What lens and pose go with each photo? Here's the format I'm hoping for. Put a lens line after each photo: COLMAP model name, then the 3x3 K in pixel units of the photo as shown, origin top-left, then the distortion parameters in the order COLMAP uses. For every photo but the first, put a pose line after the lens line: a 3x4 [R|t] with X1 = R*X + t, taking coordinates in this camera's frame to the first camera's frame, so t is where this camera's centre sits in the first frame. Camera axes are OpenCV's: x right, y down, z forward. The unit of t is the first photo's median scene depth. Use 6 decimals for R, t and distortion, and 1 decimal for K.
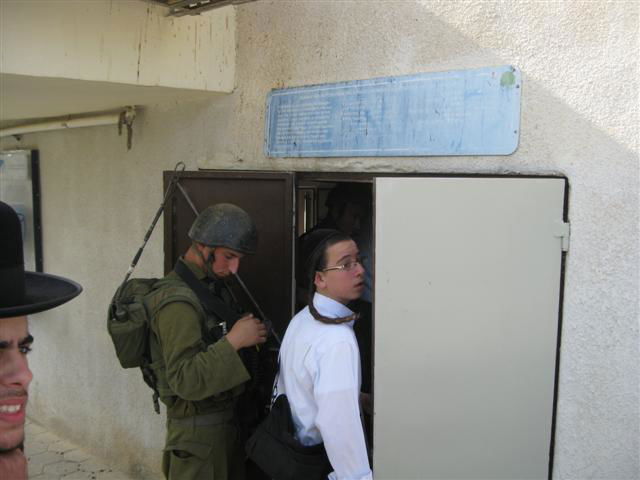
lens RADIAL K [[688.8, 0, 320.0], [0, 688.8, 240.0], [0, 0, 1]] dist [-0.130474, 0.005441]
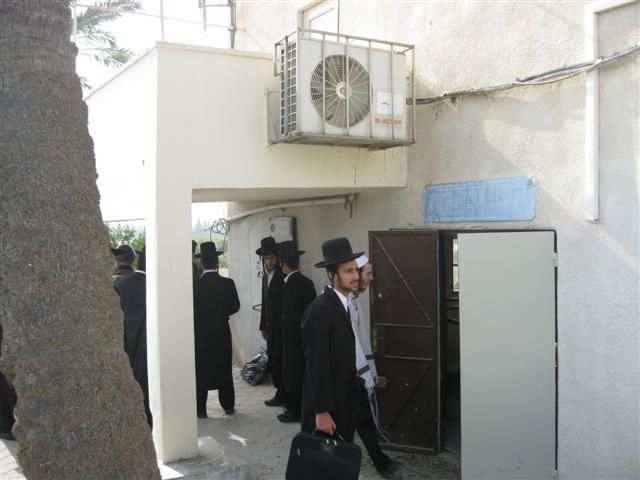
lens RADIAL K [[688.8, 0, 320.0], [0, 688.8, 240.0], [0, 0, 1]] dist [-0.130474, 0.005441]
pose [[0.948602, -0.020214, -0.315826, 0.262181], [-0.002815, 0.997380, -0.072291, 0.066823], [0.316460, 0.069465, 0.946059, -0.905578]]
